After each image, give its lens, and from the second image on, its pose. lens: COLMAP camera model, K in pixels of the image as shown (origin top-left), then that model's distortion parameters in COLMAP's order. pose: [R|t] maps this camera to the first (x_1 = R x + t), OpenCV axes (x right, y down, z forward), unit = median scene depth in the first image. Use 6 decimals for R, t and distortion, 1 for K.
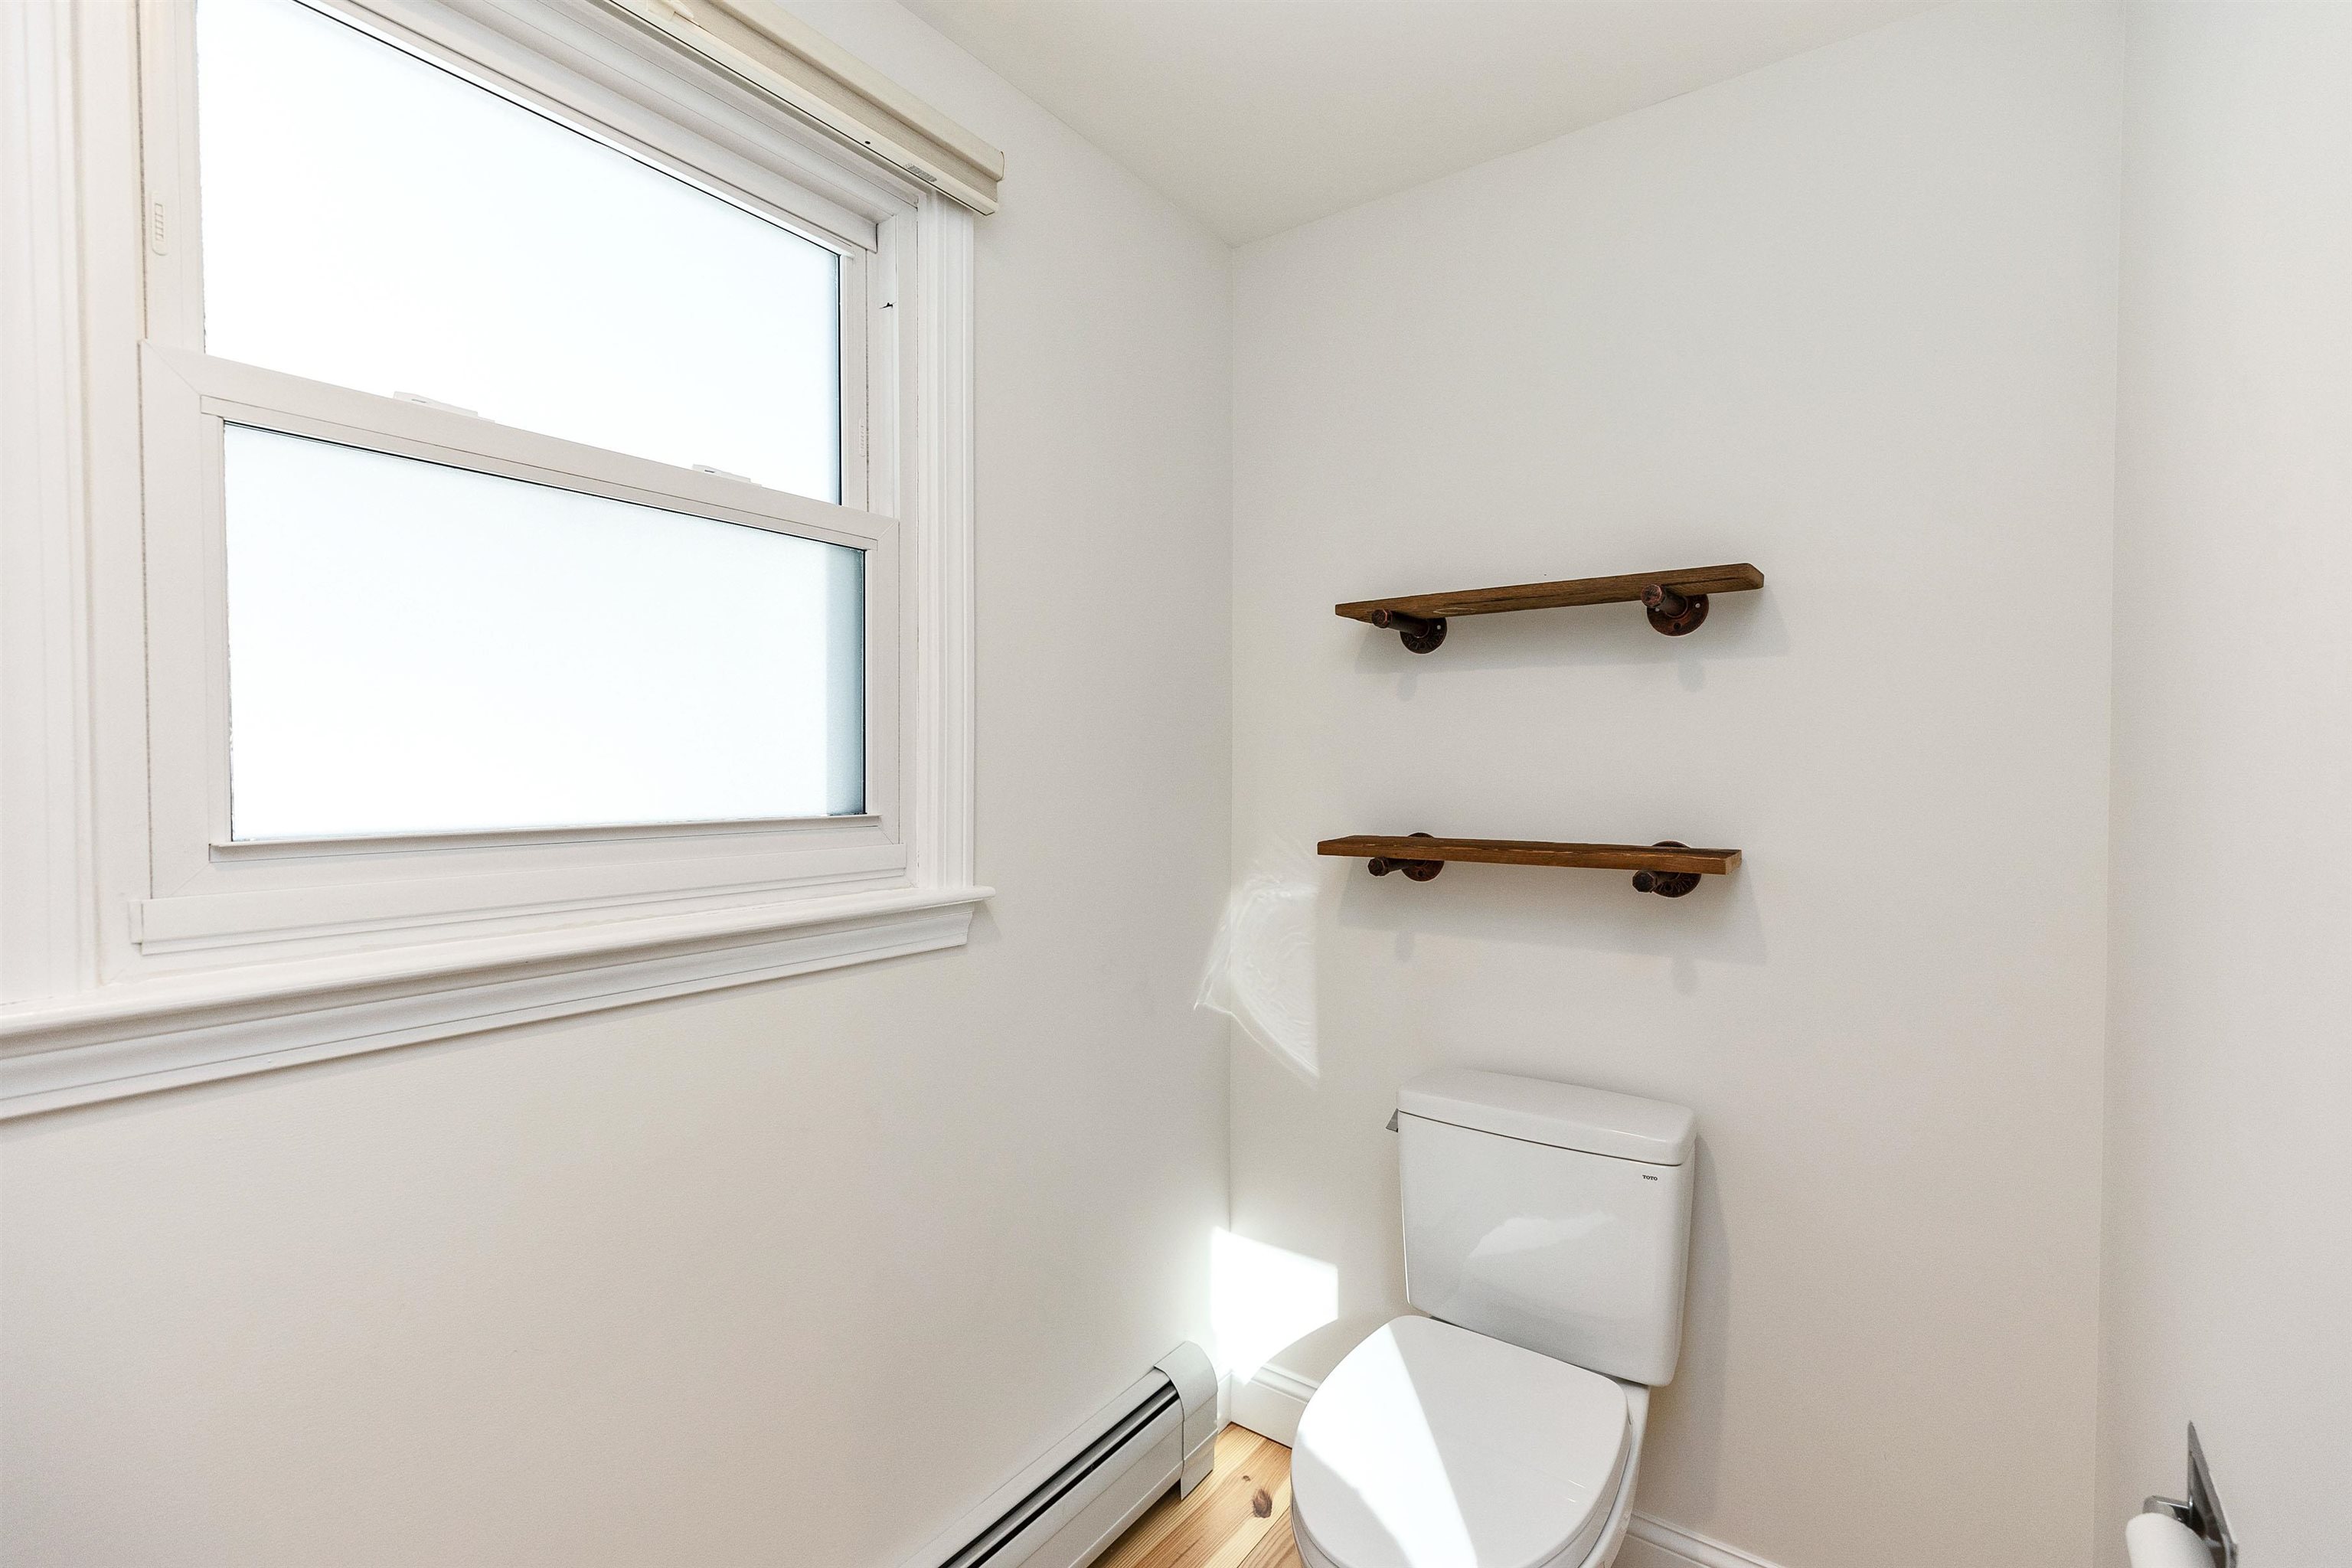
lens RADIAL K [[1057.4, 0, 1172.6], [0, 1057.4, 780.9], [0, 0, 1]] dist [0.001898, 0.000247]
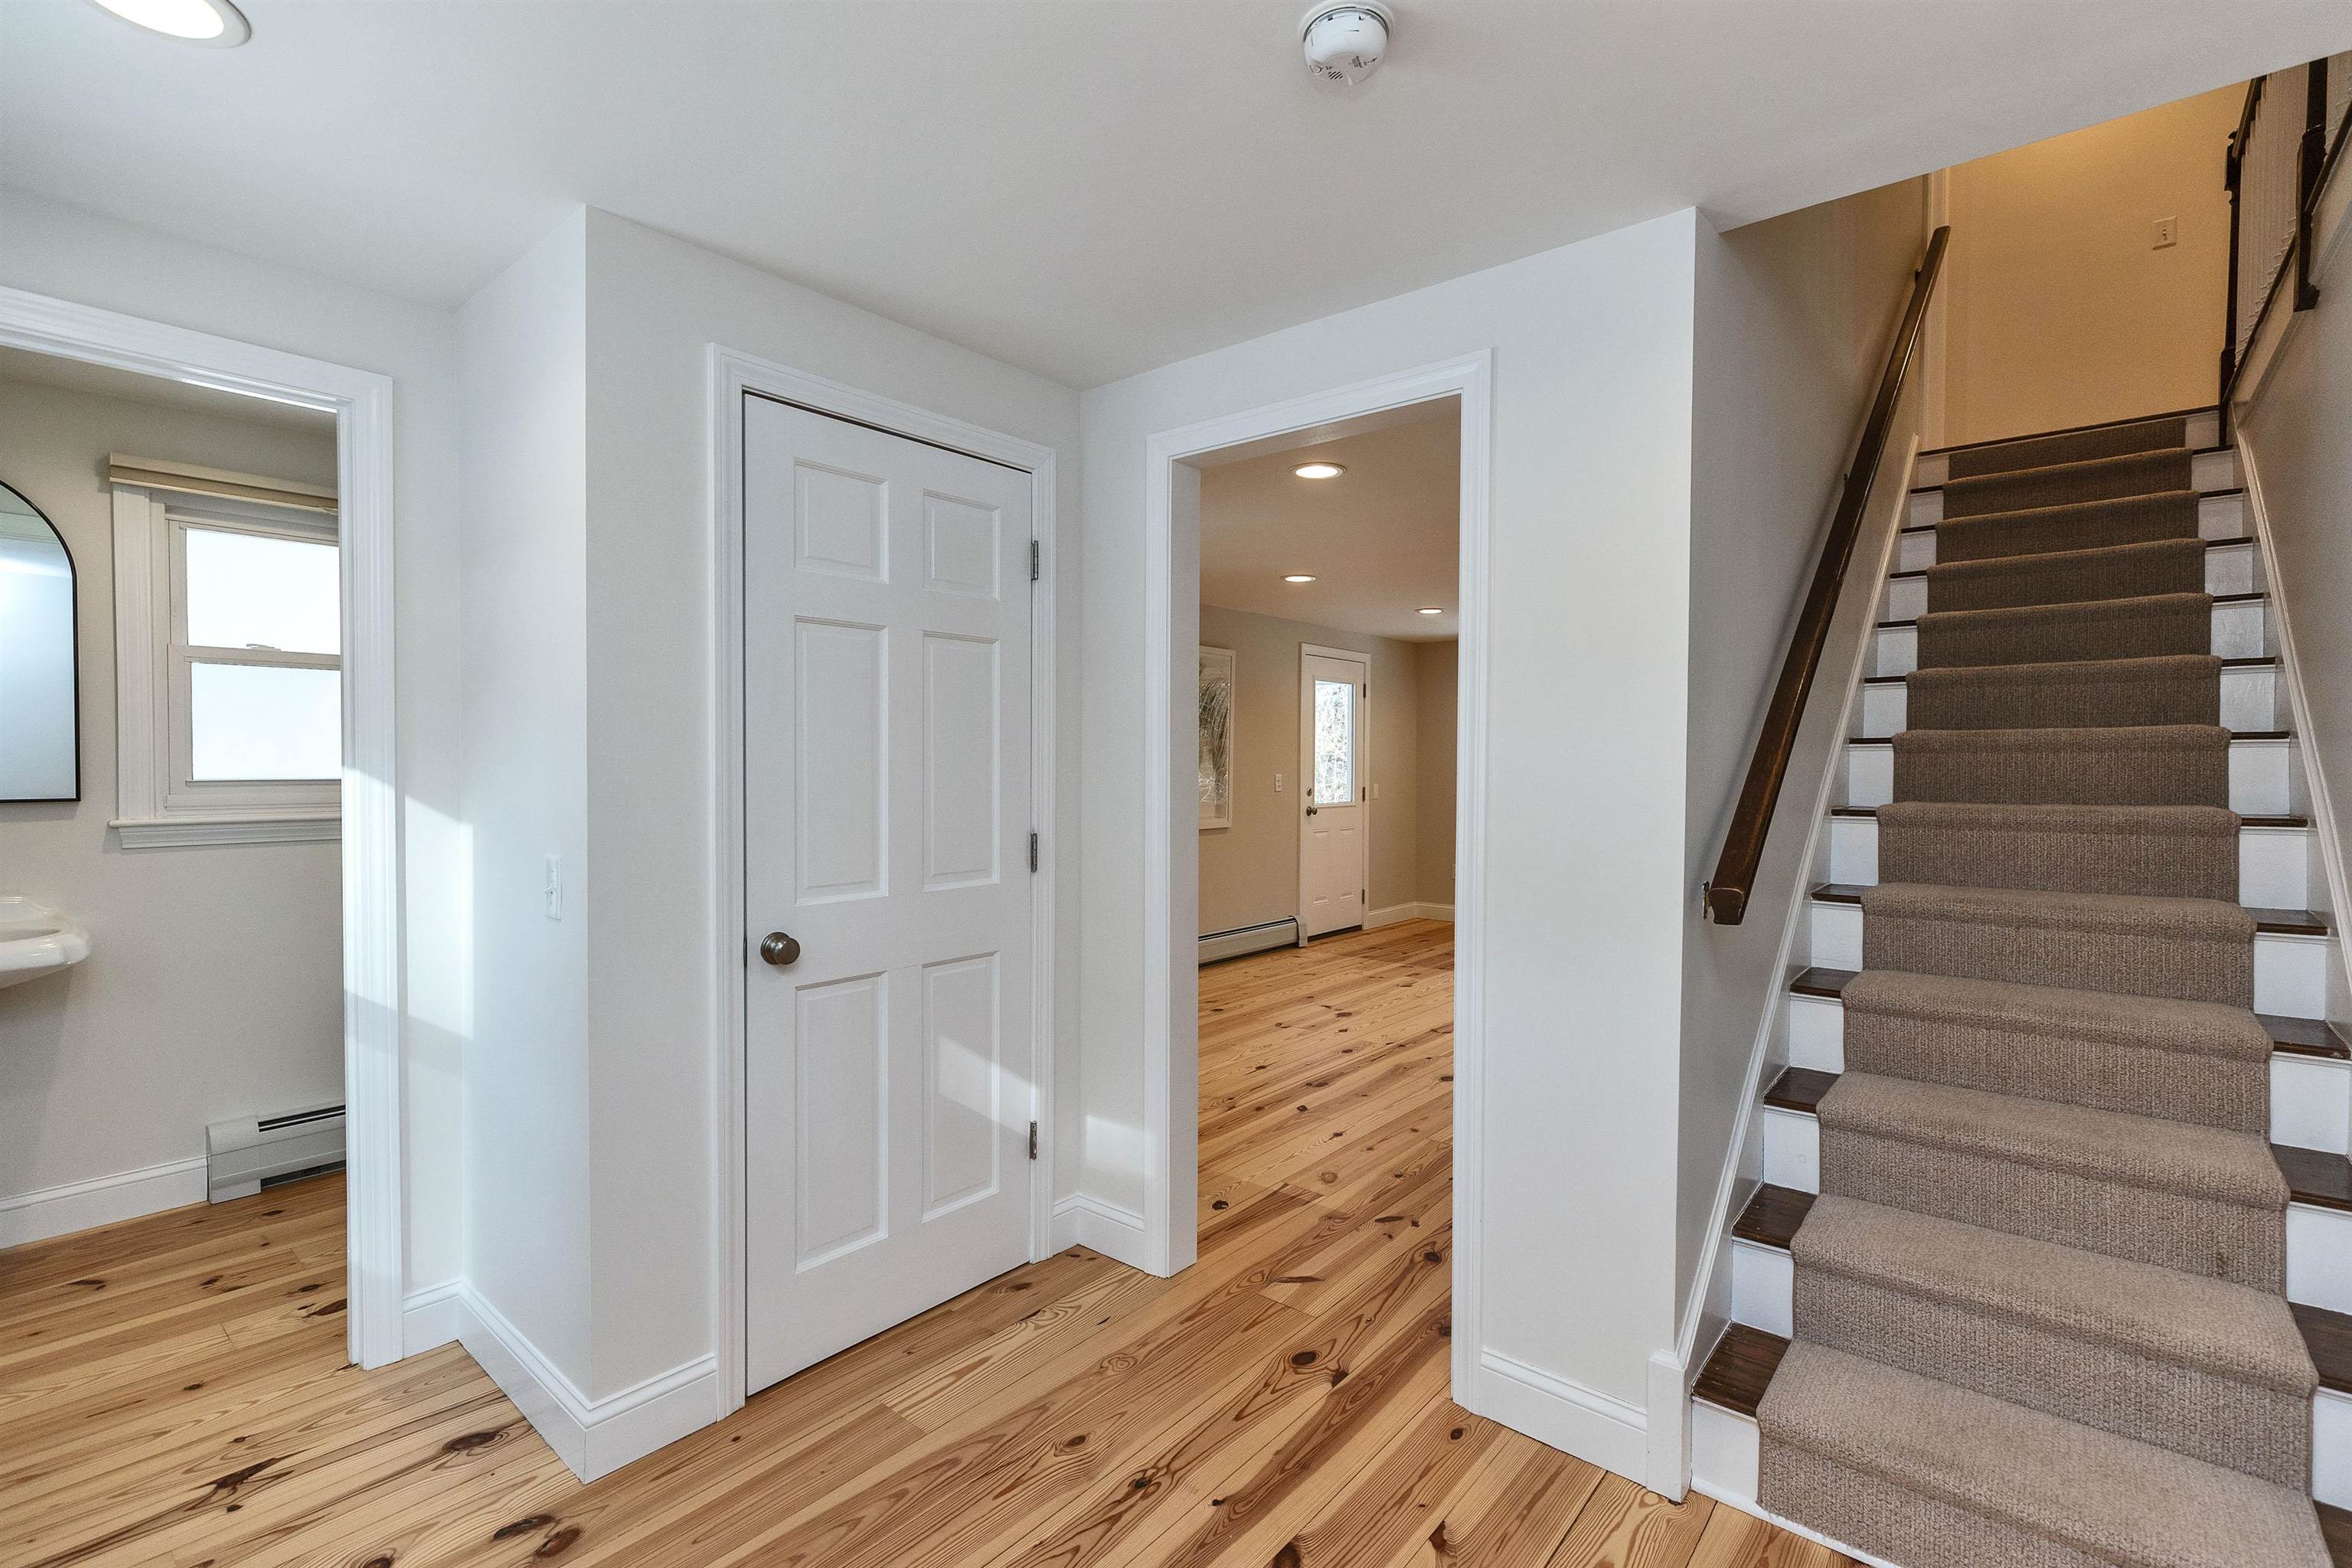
lens RADIAL K [[1057.4, 0, 1172.6], [0, 1057.4, 780.9], [0, 0, 1]] dist [0.001898, 0.000247]
pose [[0.997158, 0.002529, -0.075293, 2.556886], [-0.002704, 0.999994, -0.002225, 0.051533], [0.075287, 0.002423, 0.997159, -2.211807]]
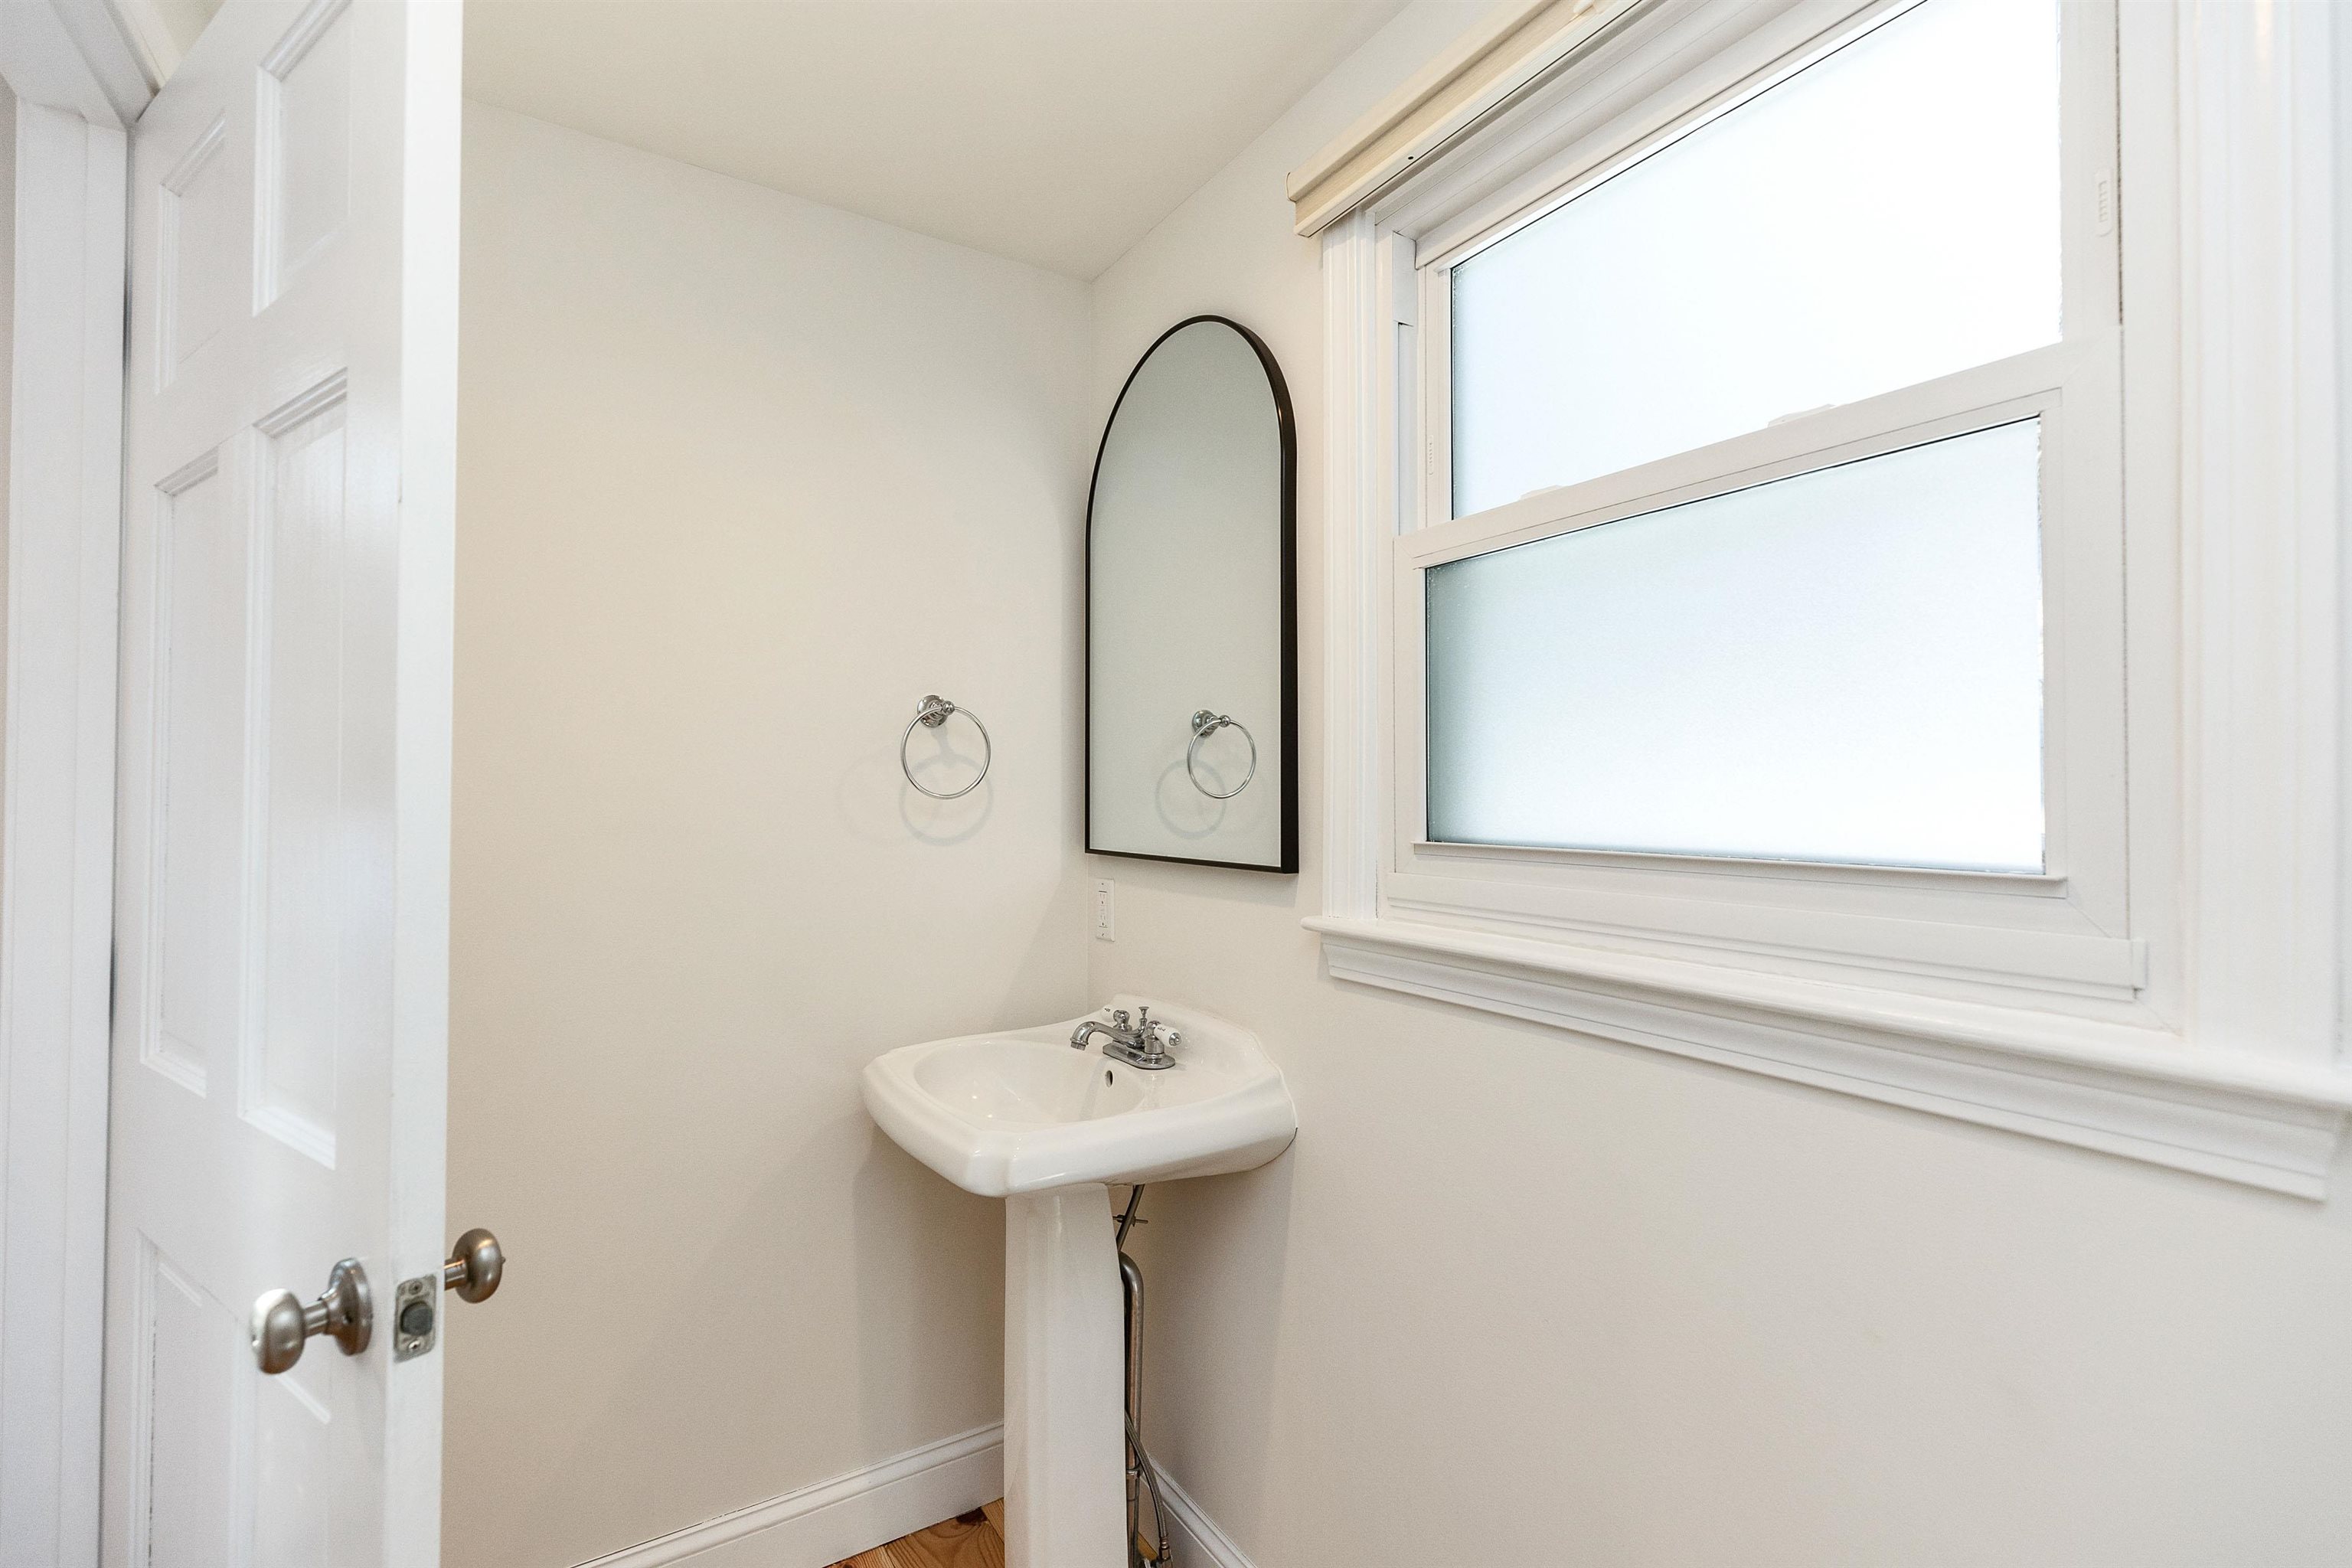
lens RADIAL K [[1057.4, 0, 1172.6], [0, 1057.4, 780.9], [0, 0, 1]] dist [0.001898, 0.000247]
pose [[-0.379172, -0.017164, -0.925167, 0.597337], [-0.020503, 0.999738, -0.010145, -0.004288], [0.925099, 0.015123, -0.379424, 1.131276]]
